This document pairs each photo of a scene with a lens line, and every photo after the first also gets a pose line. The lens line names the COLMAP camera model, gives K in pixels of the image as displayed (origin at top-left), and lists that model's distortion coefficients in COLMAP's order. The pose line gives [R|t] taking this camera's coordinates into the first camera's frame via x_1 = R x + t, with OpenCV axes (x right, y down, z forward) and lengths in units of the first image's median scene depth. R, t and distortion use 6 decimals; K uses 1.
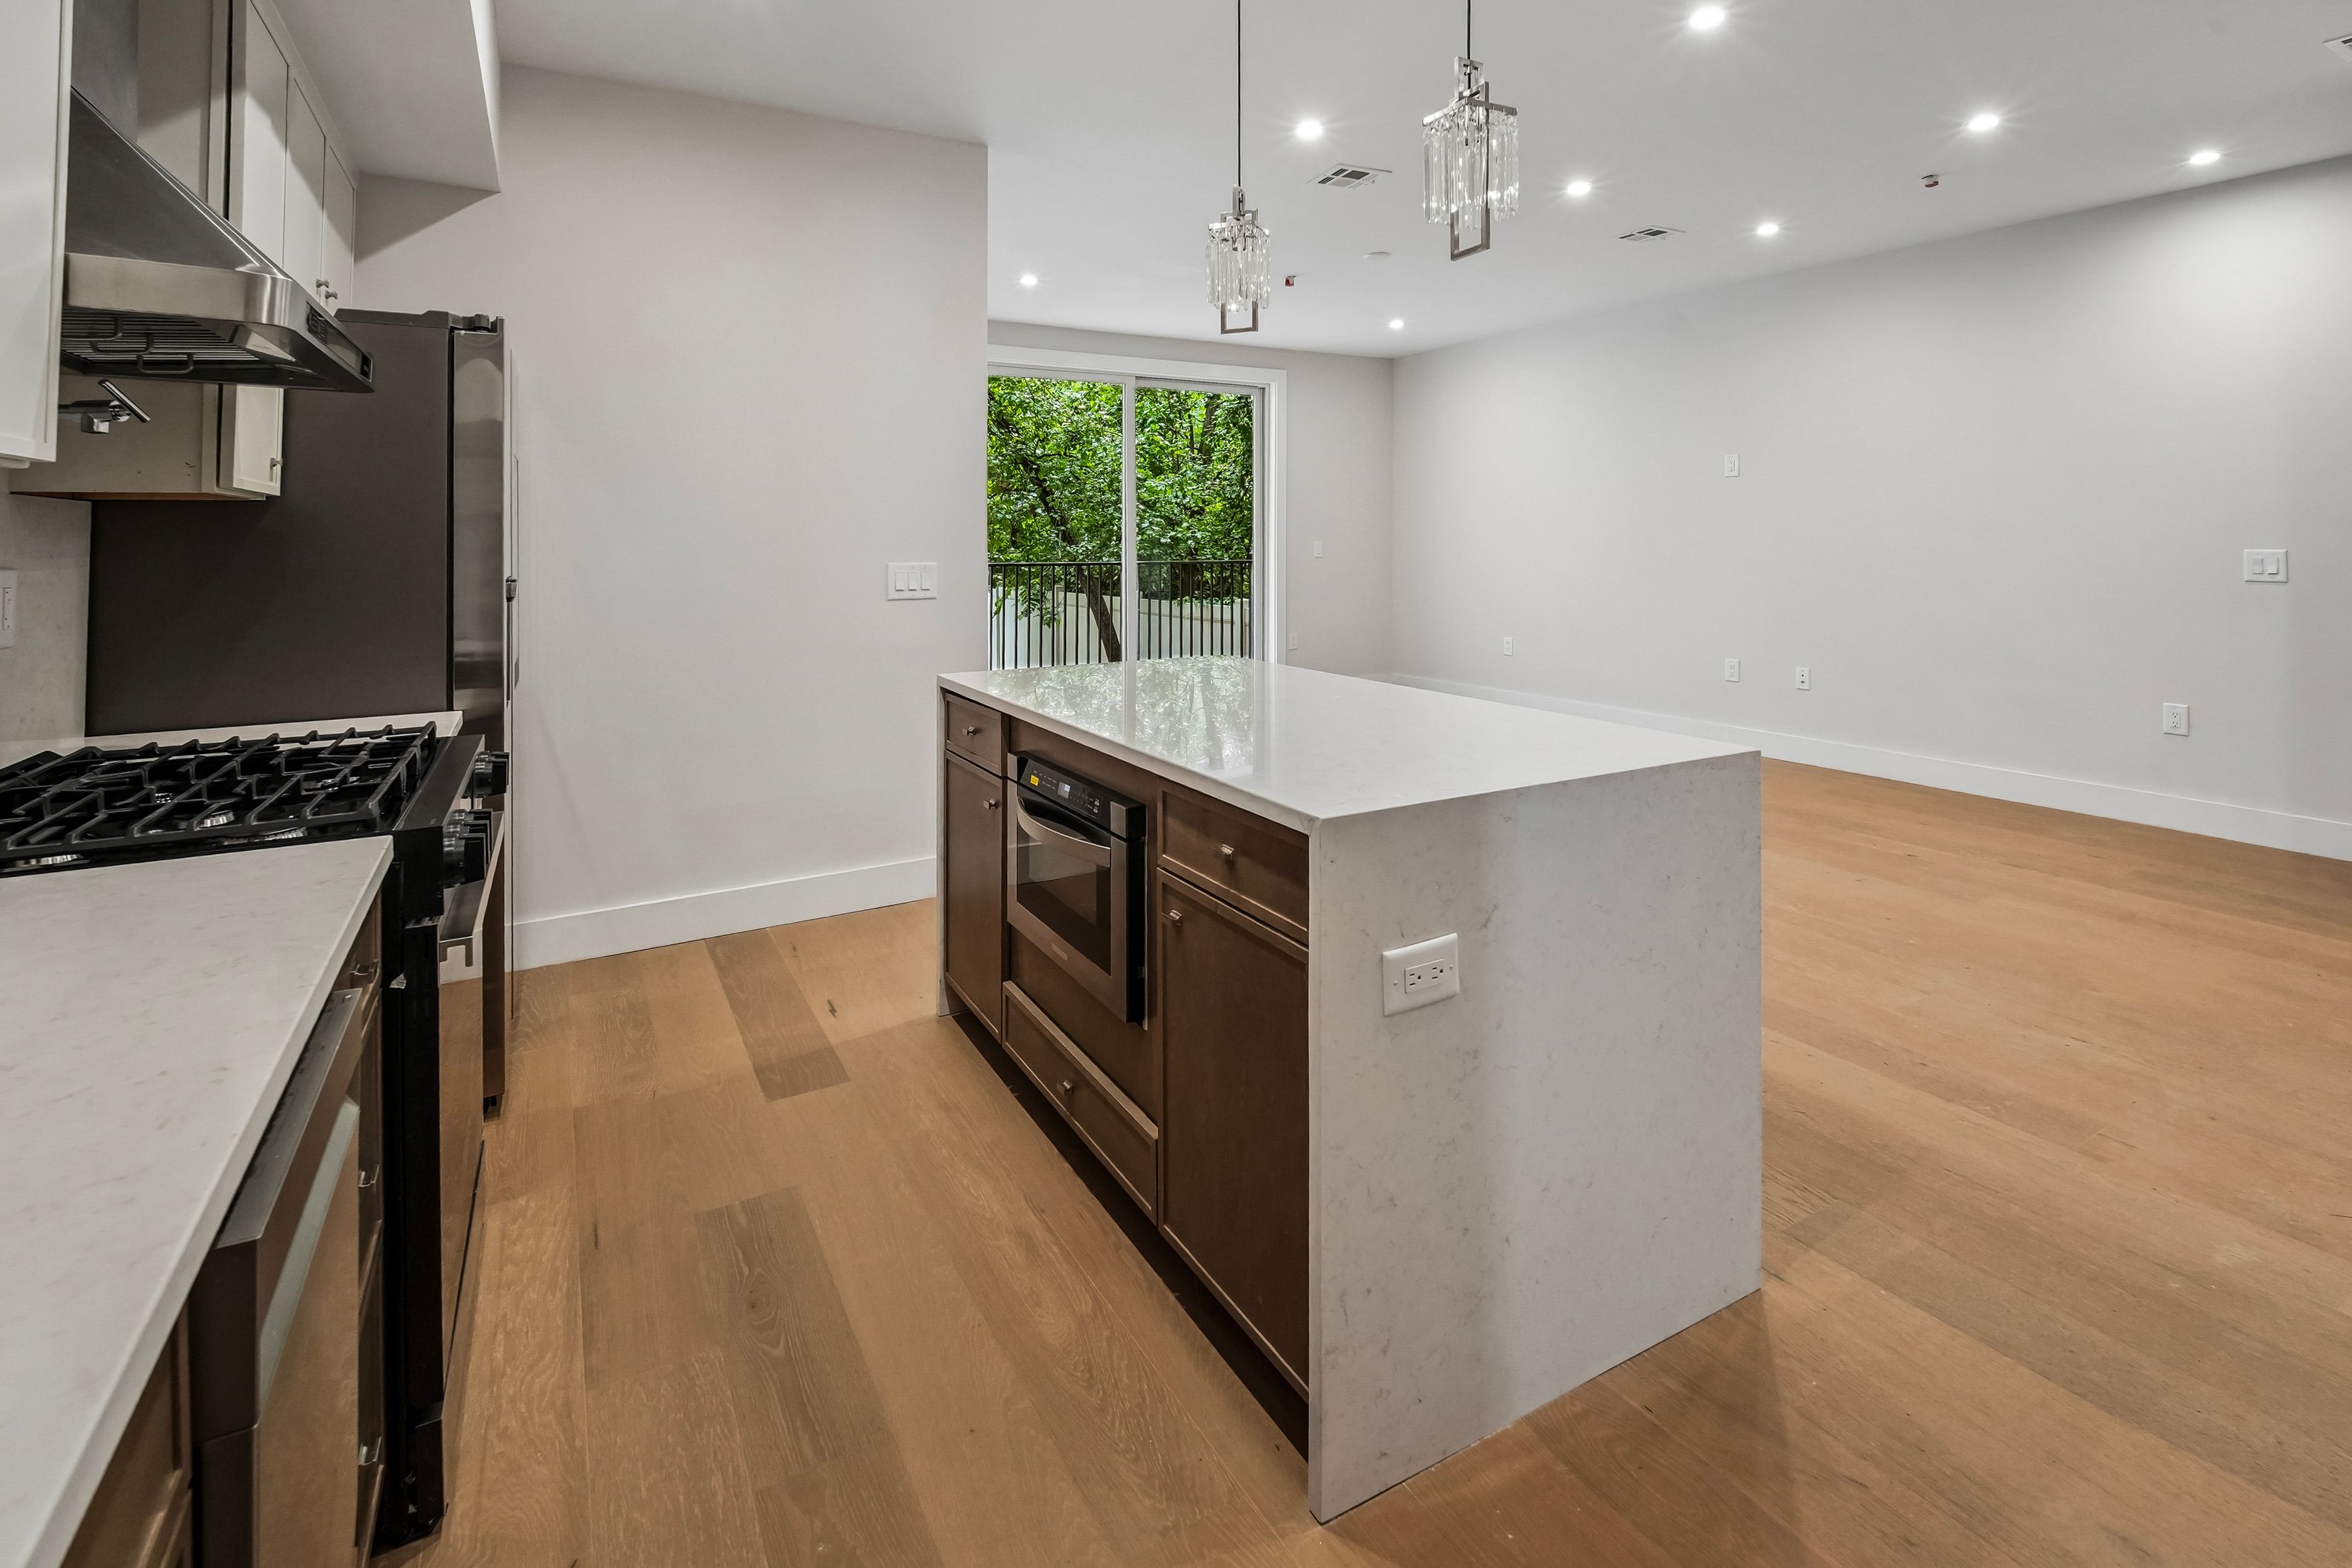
lens RADIAL K [[1110.9, 0, 1170.5], [0, 1110.9, 530.2], [0, 0, 1]] dist [0.000944, -0.001696]
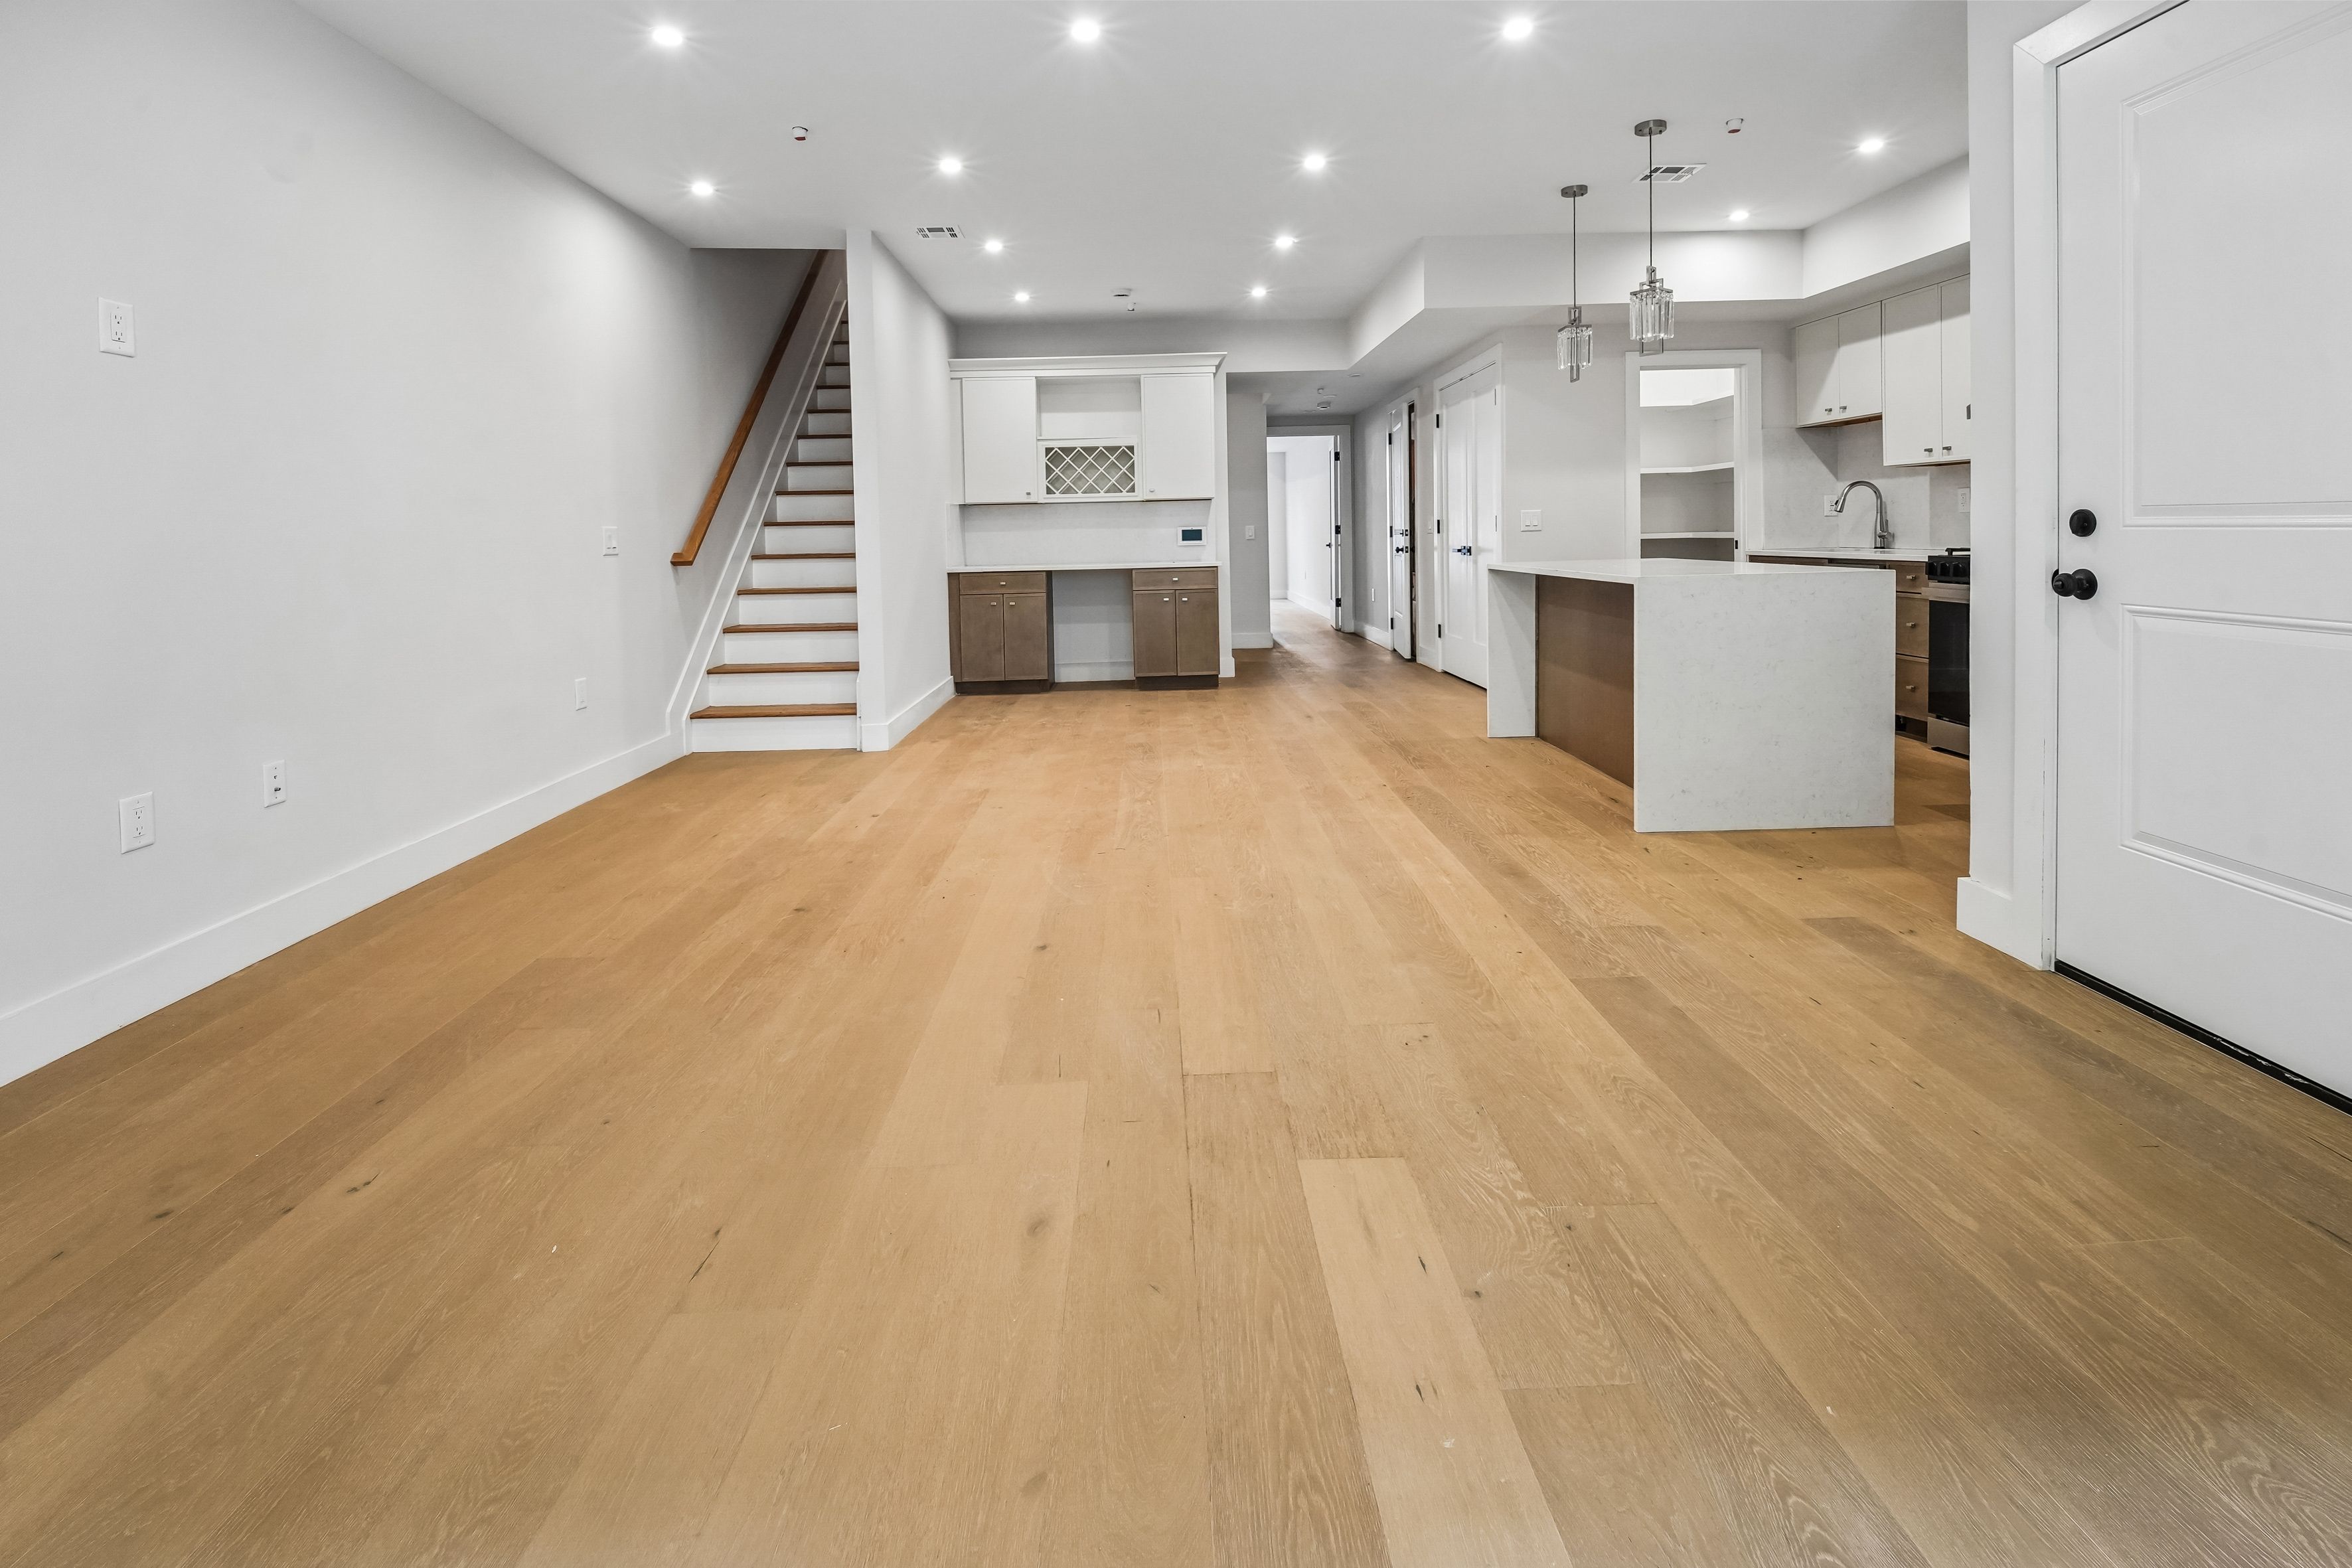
lens RADIAL K [[1067.5, 0, 1168.6], [0, 1067.5, 568.6], [0, 0, 1]] dist [-0.007006, -0.004194]
pose [[-0.877480, 0.015070, 0.479376, -0.084086], [0.030748, 0.999218, 0.024872, 0.099312], [-0.478626, 0.036565, -0.877257, 3.469406]]
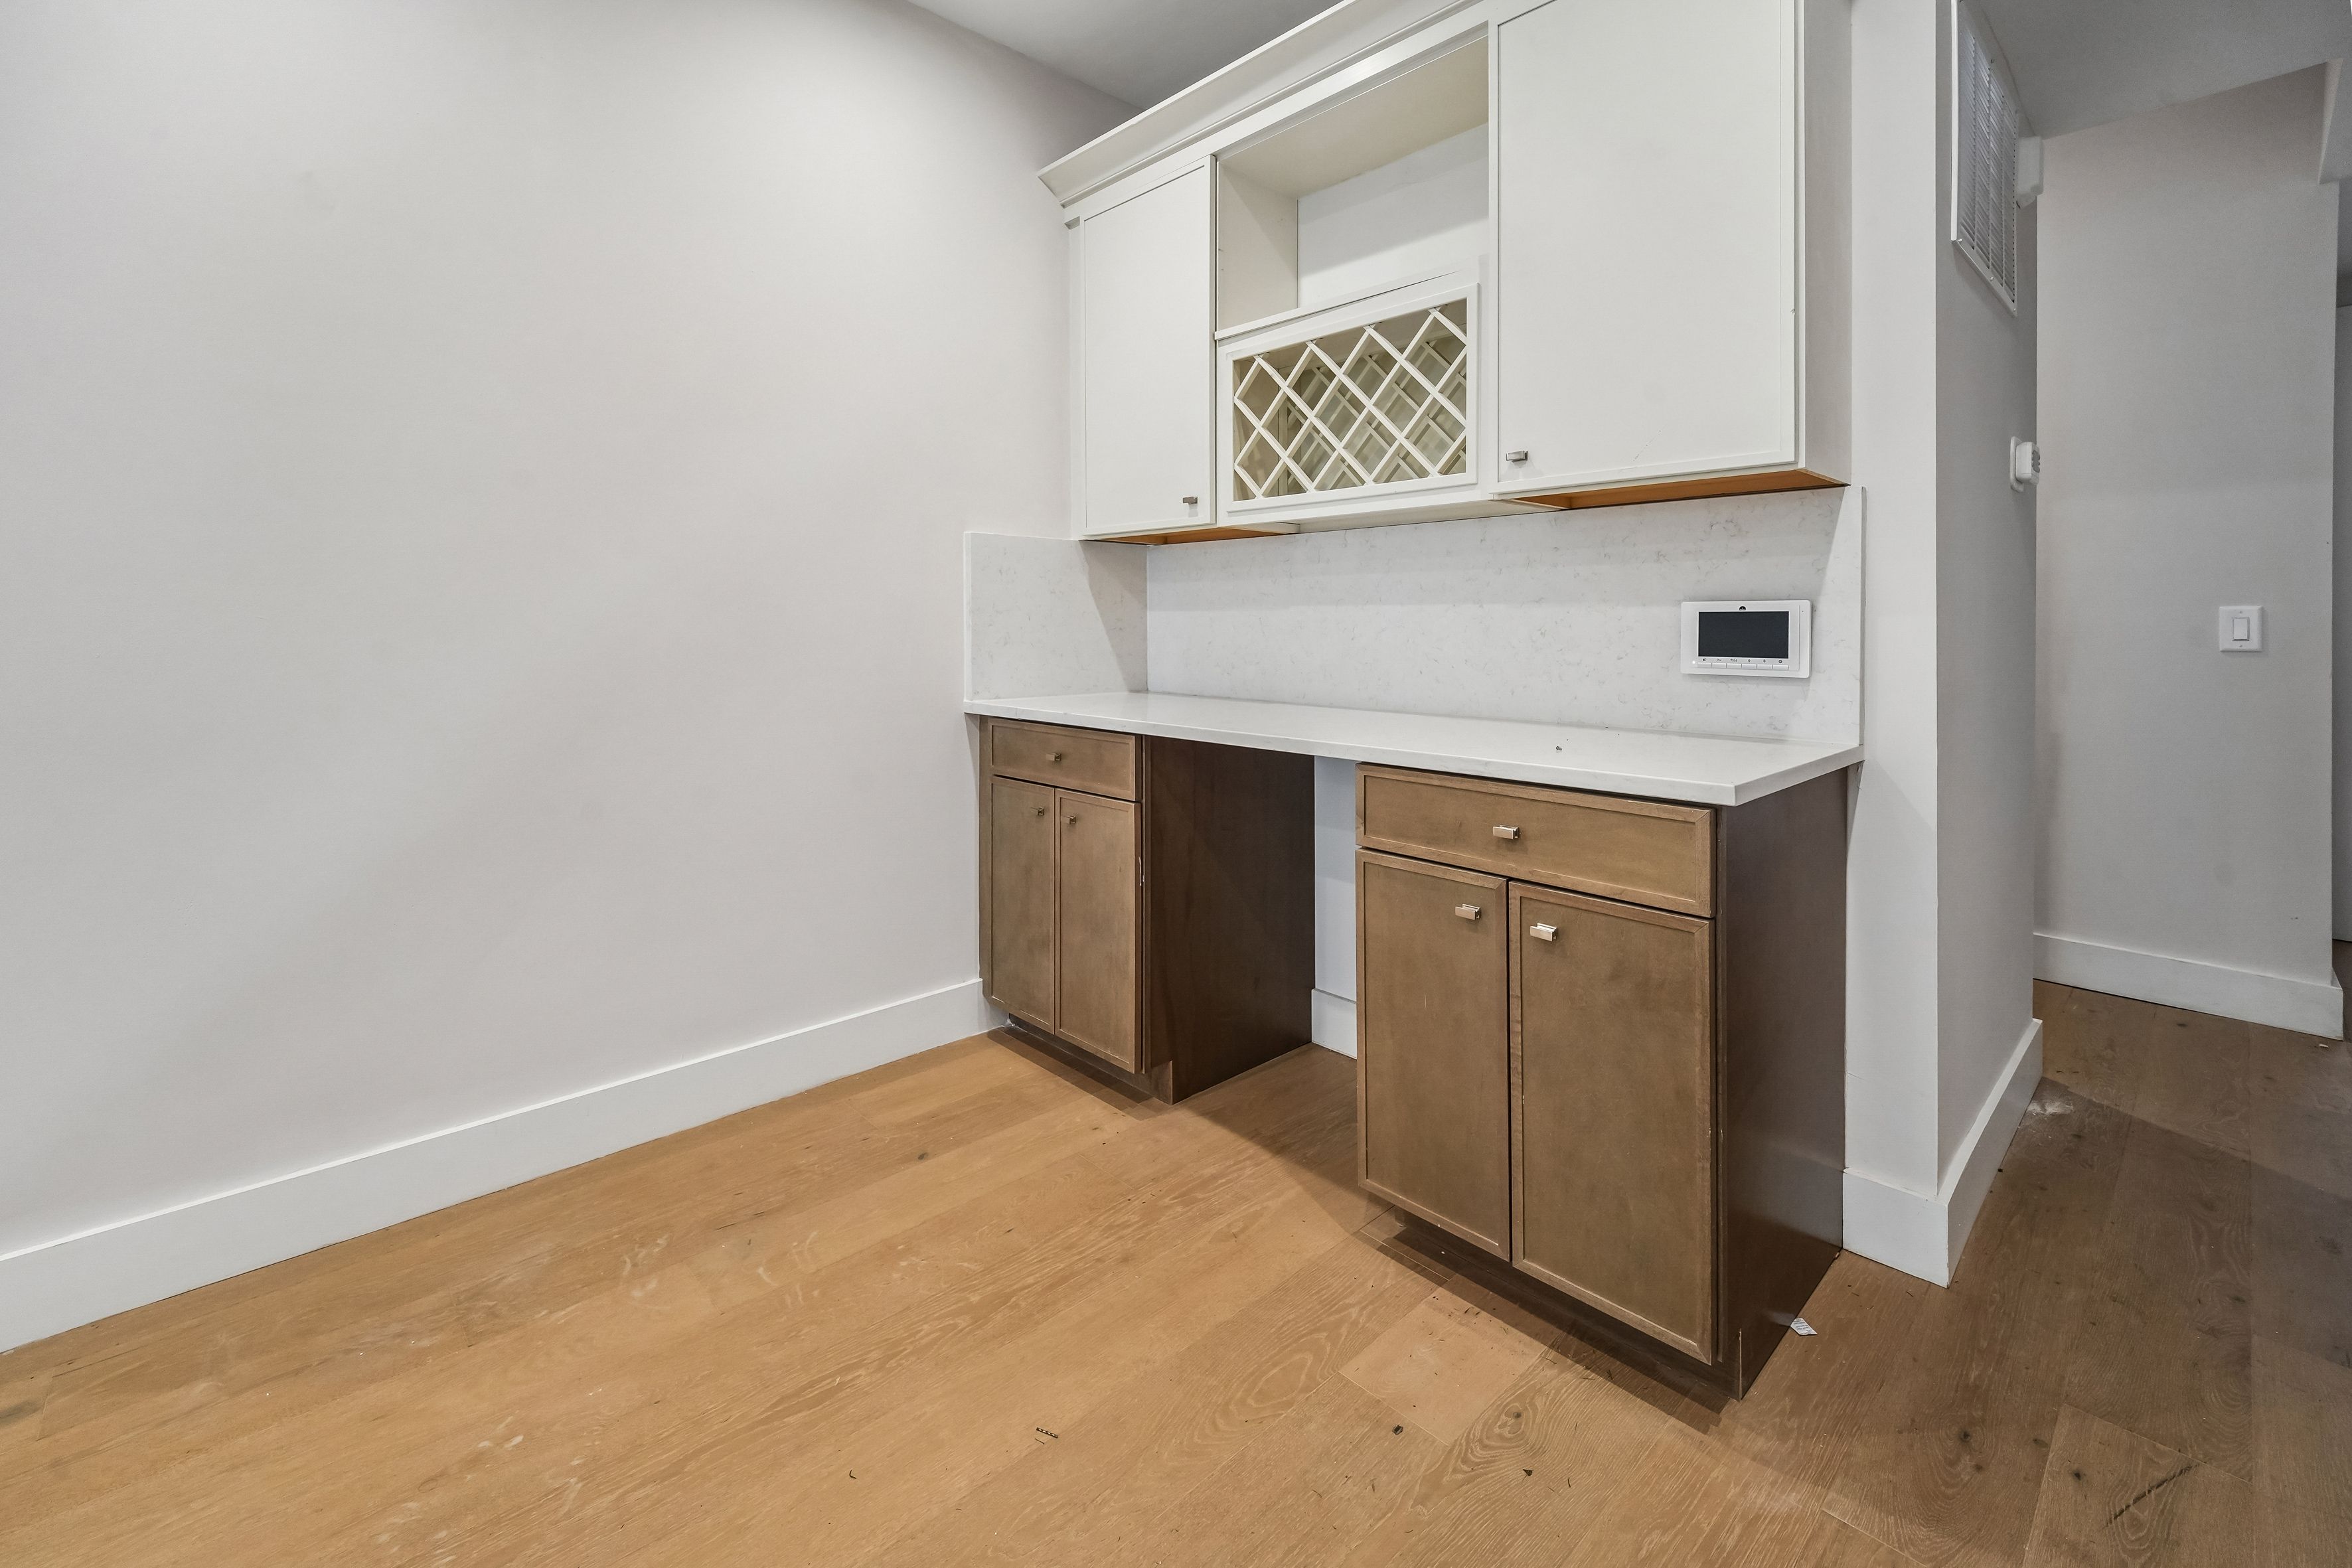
lens RADIAL K [[1001.8, 0, 1195.6], [0, 1001.8, 620.4], [0, 0, 1]] dist [0.003695, -0.002320]
pose [[-0.236493, 0.010546, 0.971576, 0.907720], [-0.002130, 0.999933, -0.011372, 0.075102], [-0.971631, -0.004759, -0.236455, 0.796211]]
